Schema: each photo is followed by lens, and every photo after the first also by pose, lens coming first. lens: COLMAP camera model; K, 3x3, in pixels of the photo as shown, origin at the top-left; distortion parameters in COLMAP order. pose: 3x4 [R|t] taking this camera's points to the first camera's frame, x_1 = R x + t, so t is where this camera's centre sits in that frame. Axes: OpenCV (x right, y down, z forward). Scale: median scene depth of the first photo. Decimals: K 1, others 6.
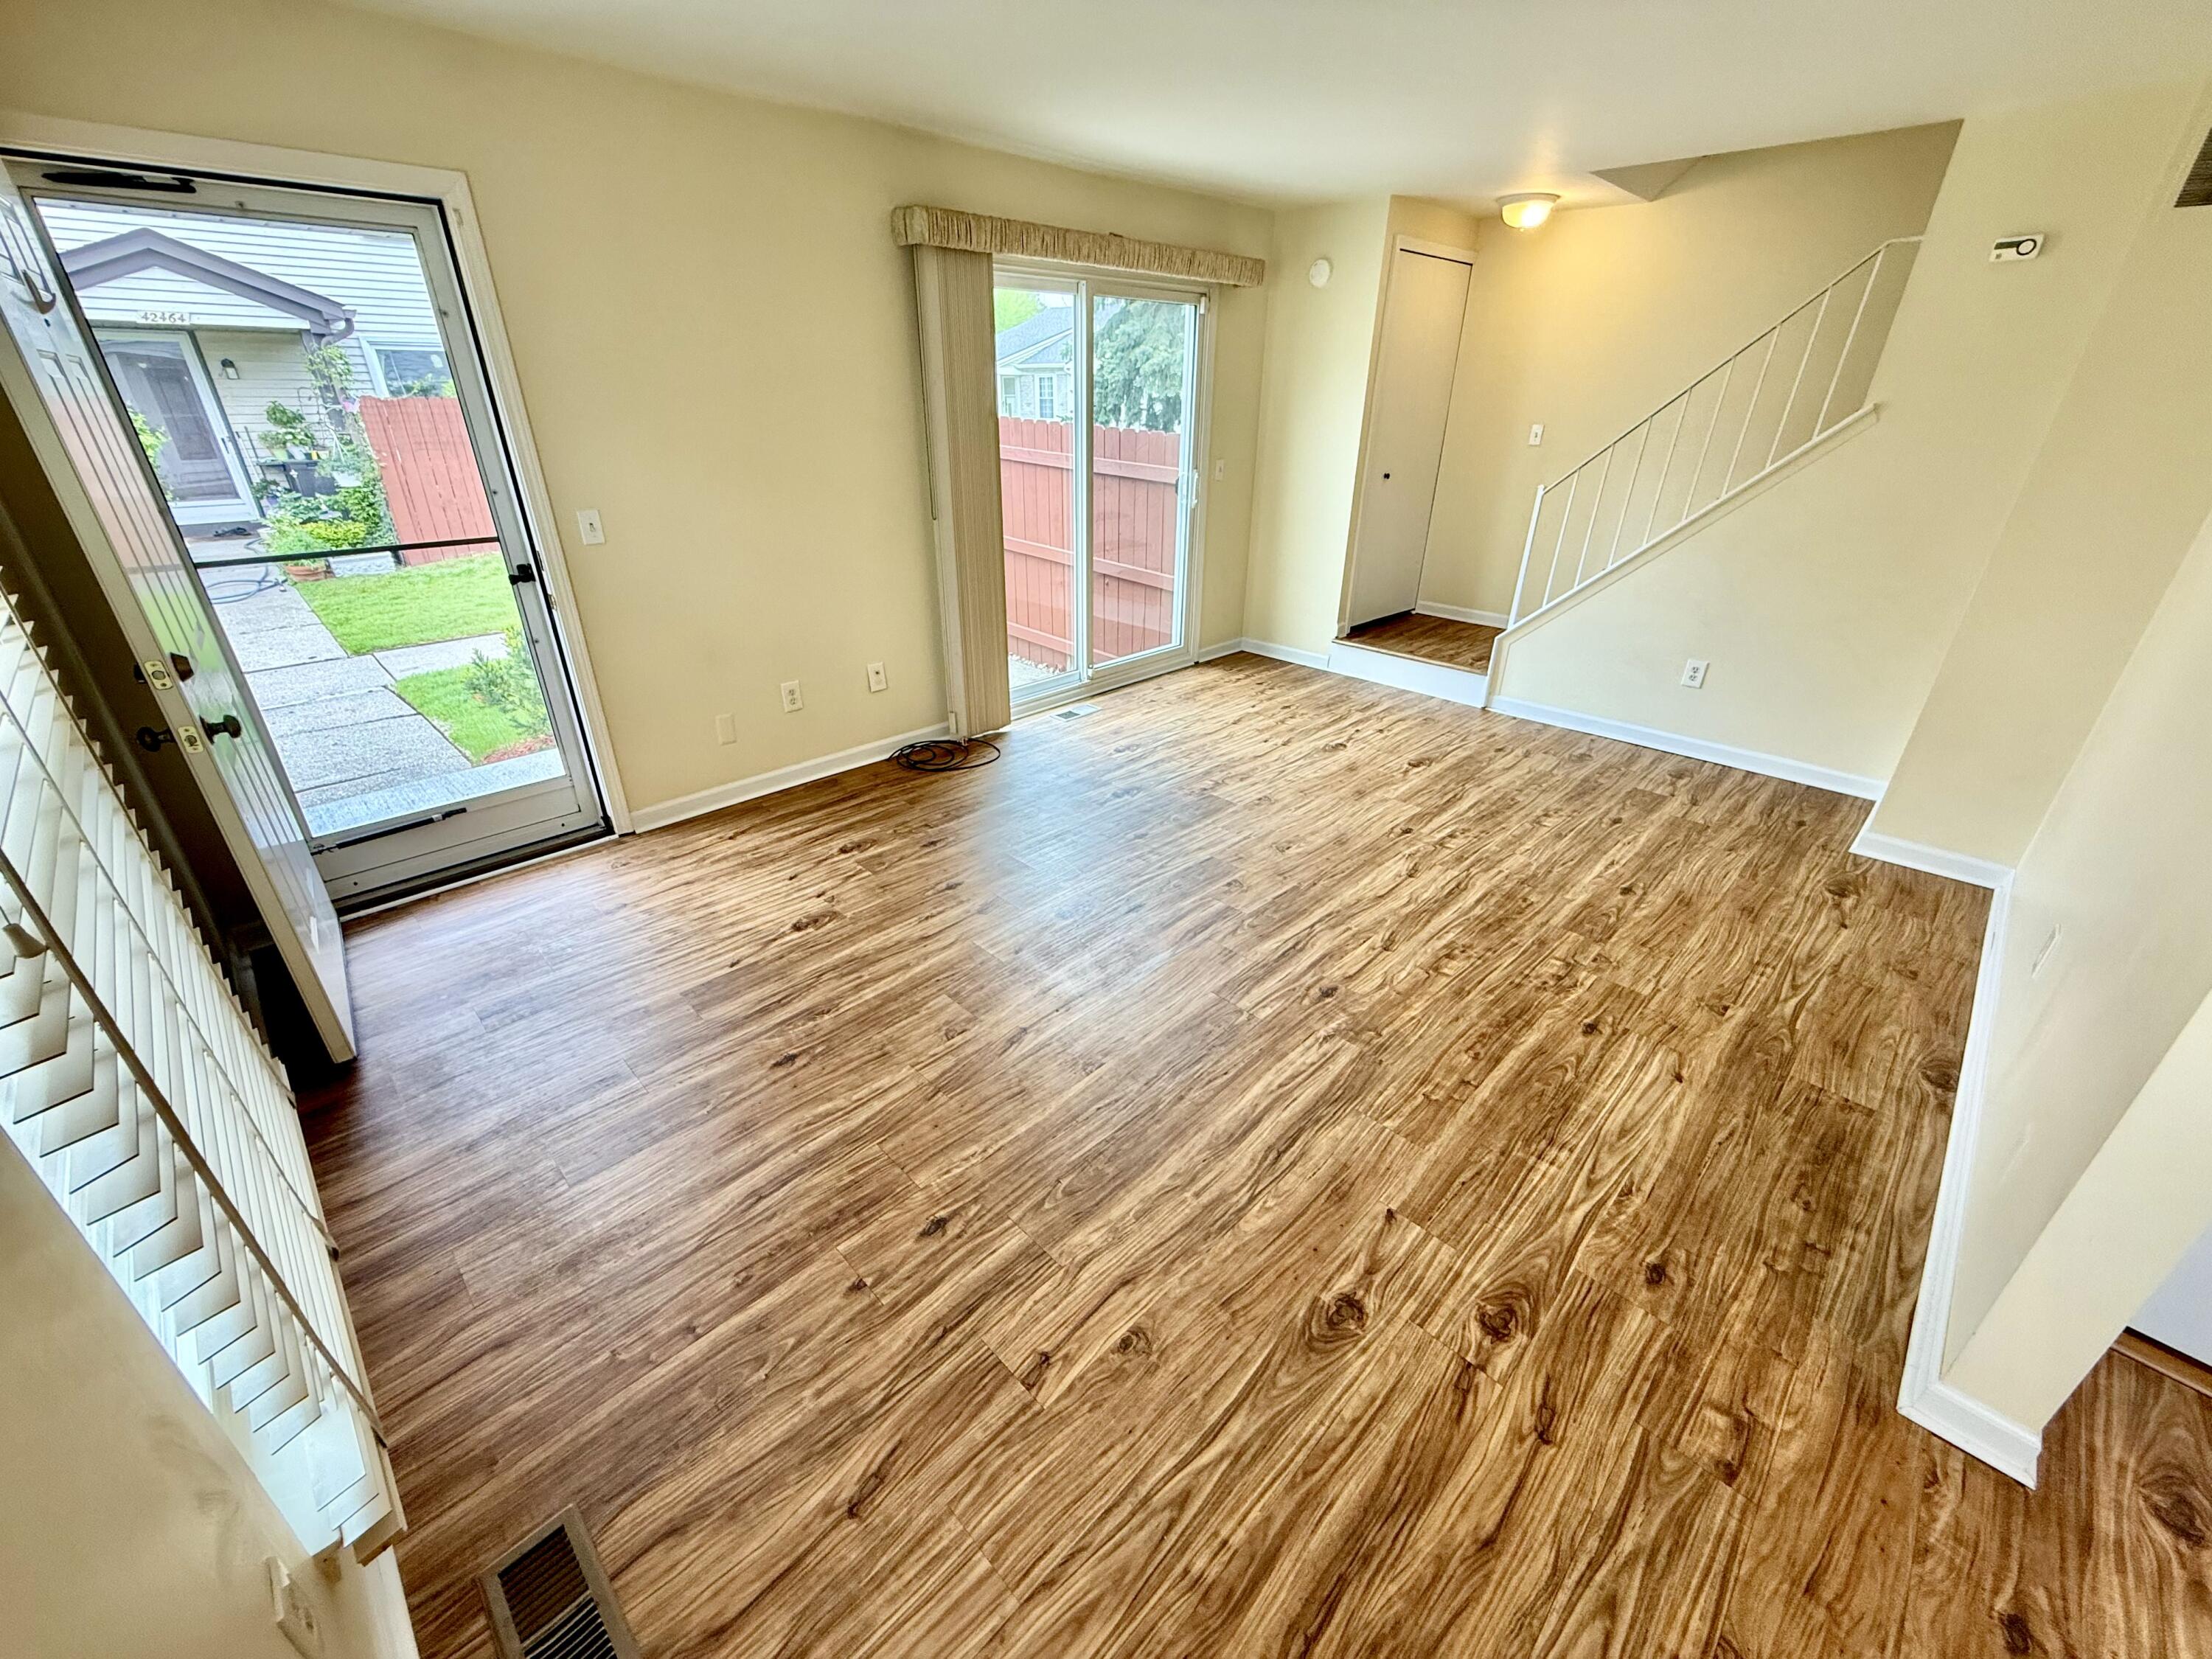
lens RADIAL K [[883.4, 0, 1098.9], [0, 883.4, 828.6], [0, 0, 1]] dist [0.001102, -0.000018]
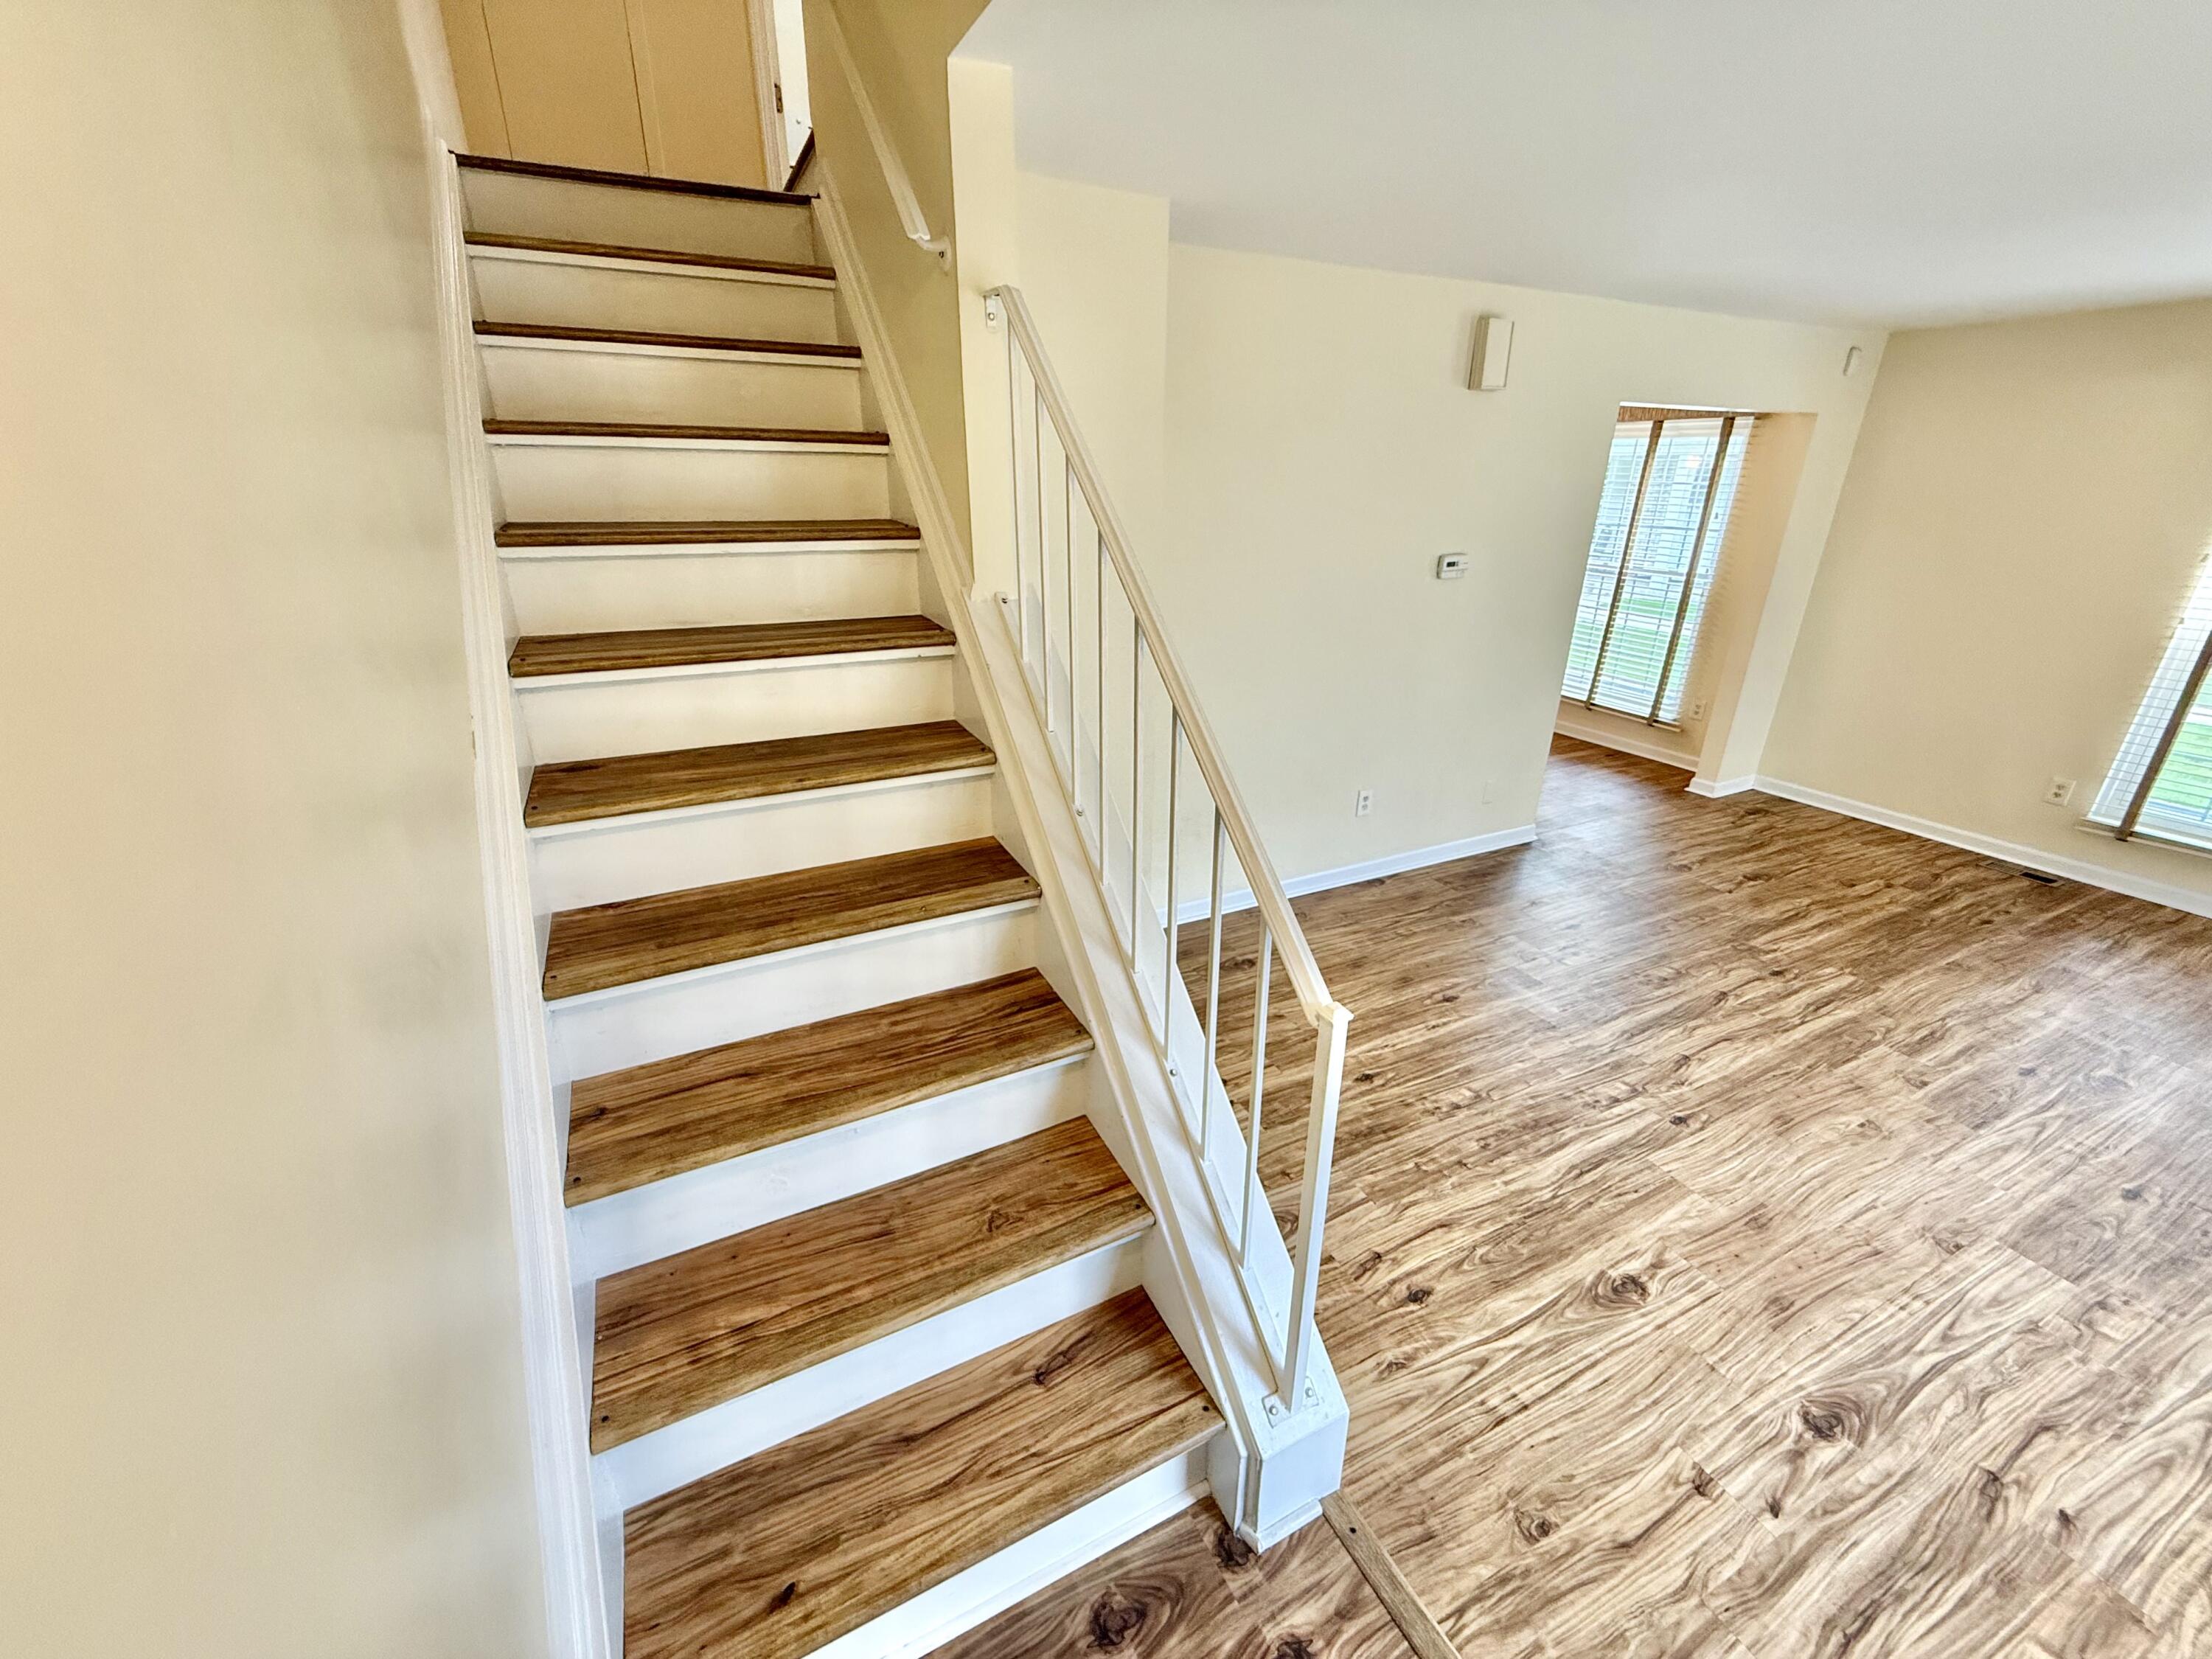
lens RADIAL K [[883.4, 0, 1099.8], [0, 883.4, 827.5], [0, 0, 1]] dist [0.001102, -0.000018]
pose [[-0.946669, -0.130536, 0.294581, 0.751905], [0.133464, 0.673275, 0.727247, -0.924951], [-0.293266, 0.727778, -0.619947, 1.717222]]
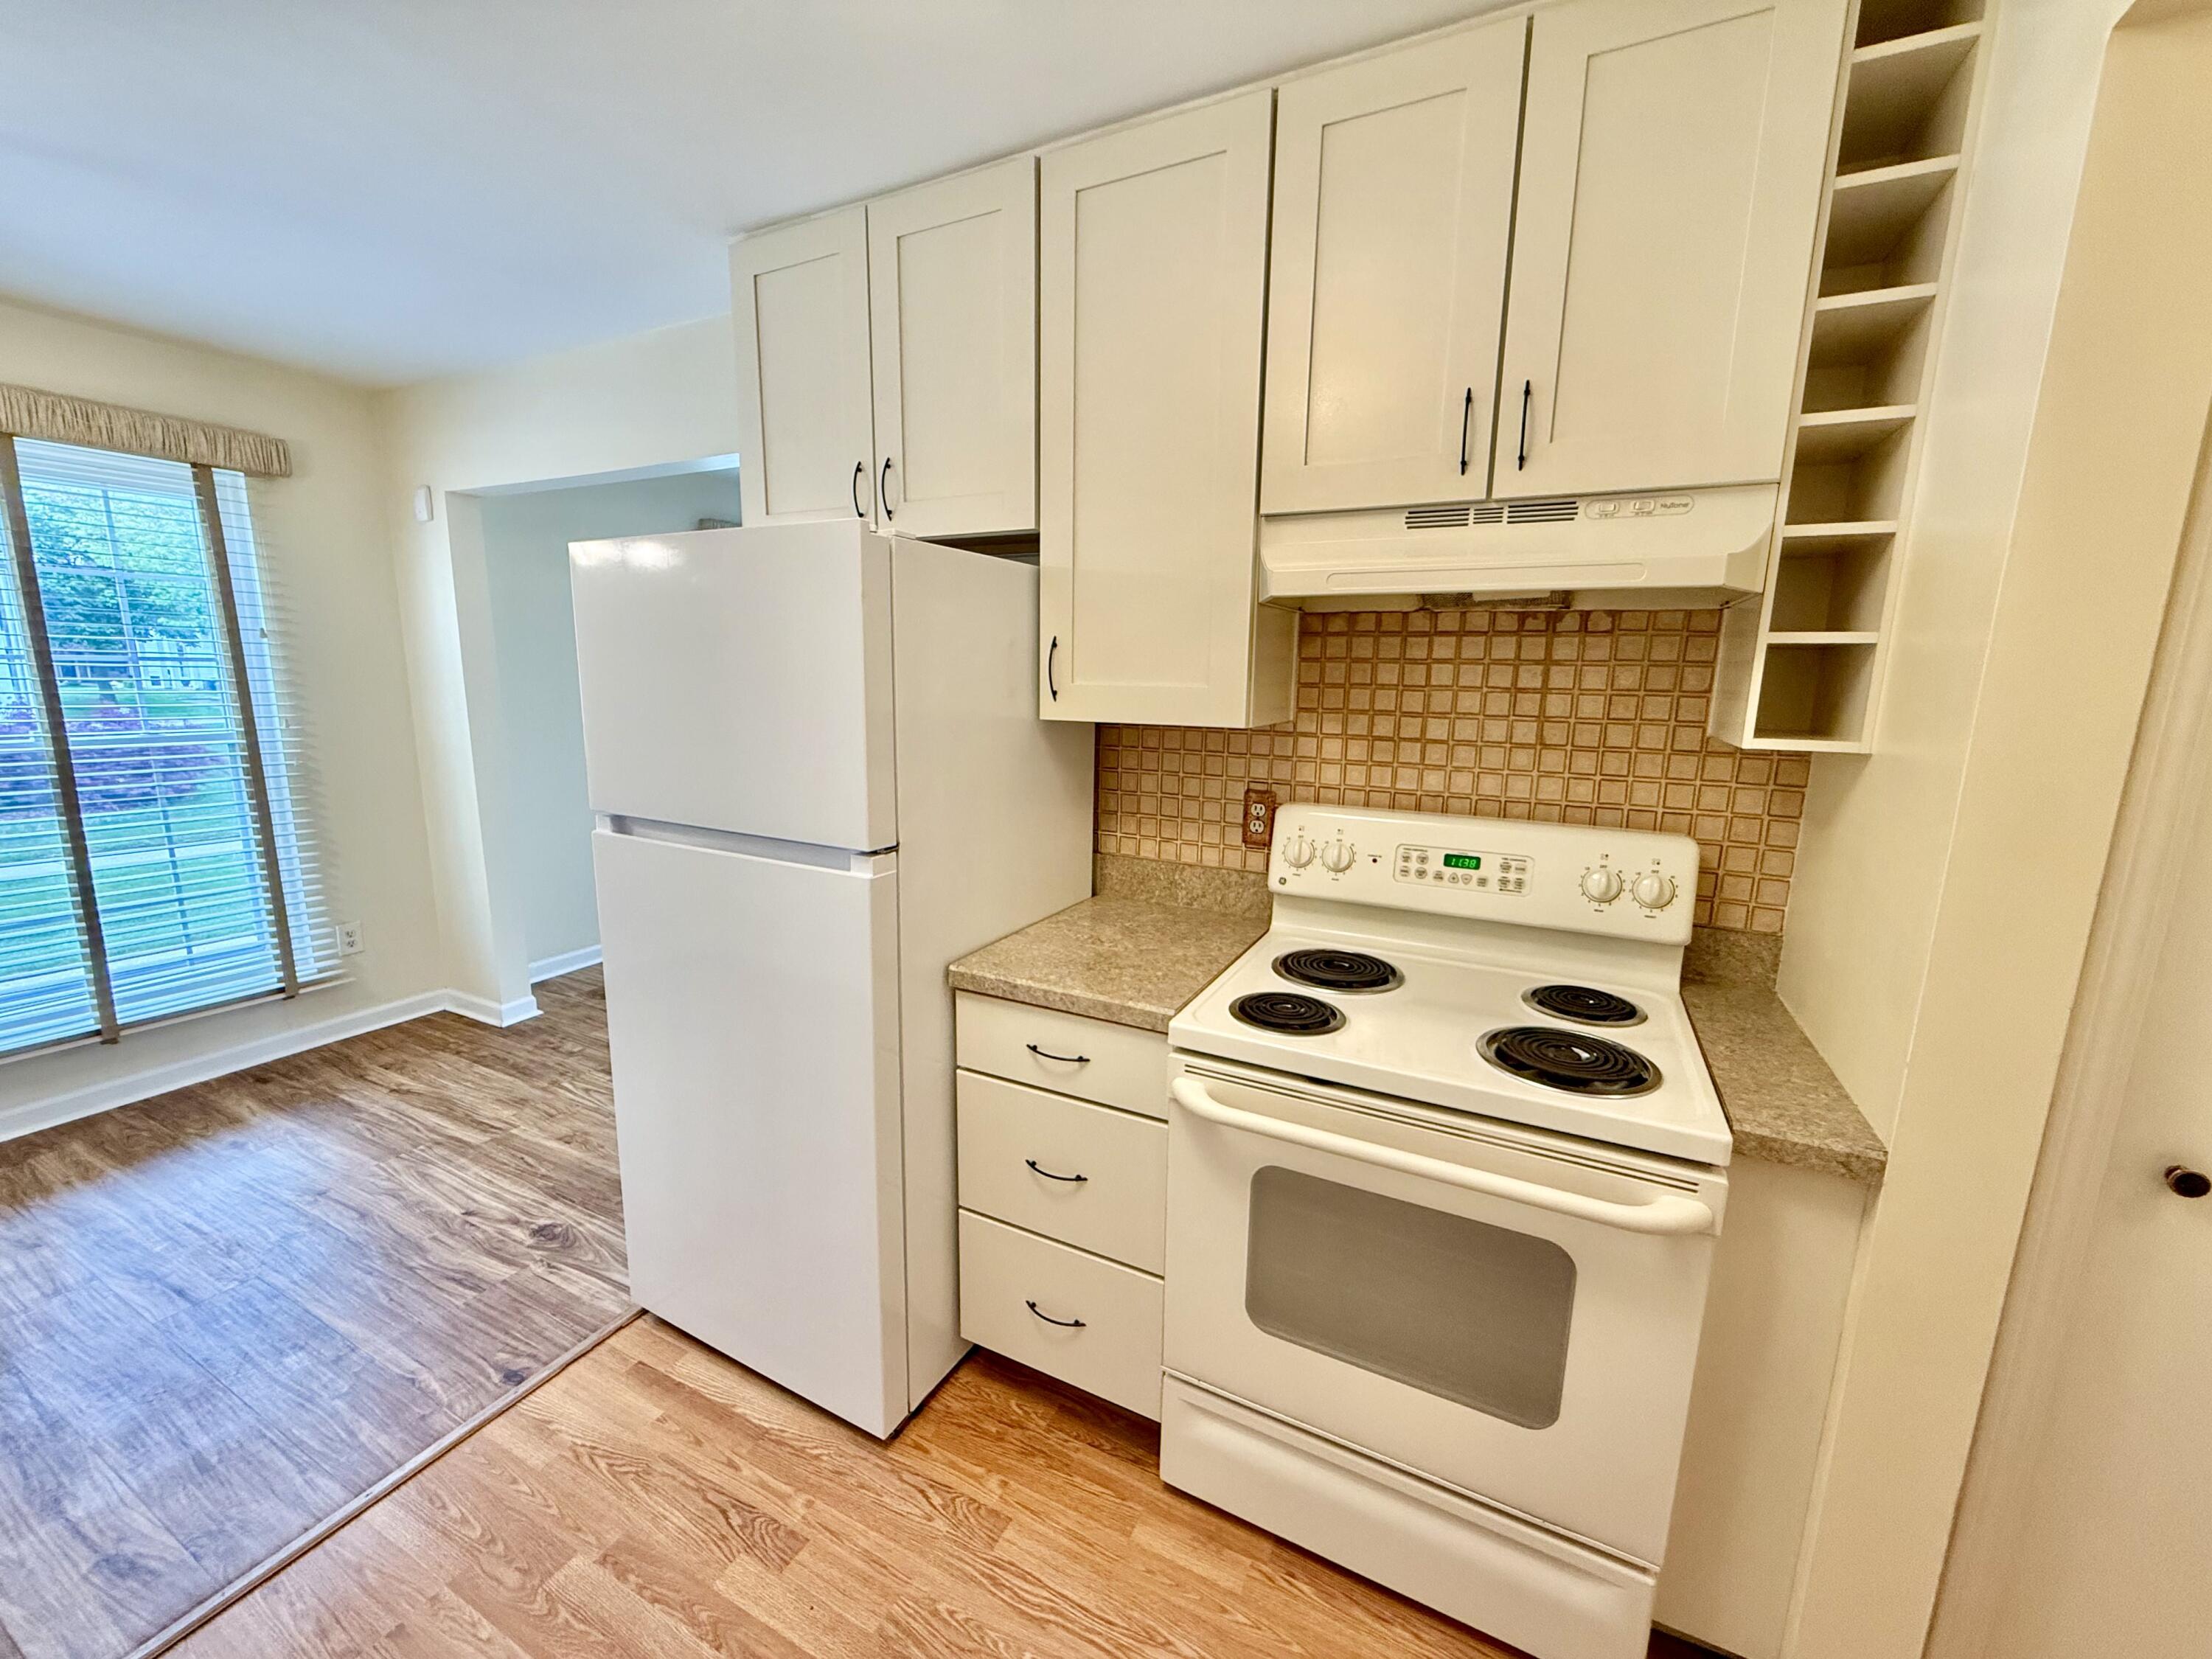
lens RADIAL K [[883.4, 0, 1097.5], [0, 883.4, 827.4], [0, 0, 1]] dist [0.001102, -0.000018]
pose [[0.313168, 0.167144, -0.934874, 1.508466], [-0.434407, 0.900584, 0.015494, -0.108465], [0.844522, 0.401263, 0.354642, 0.319450]]
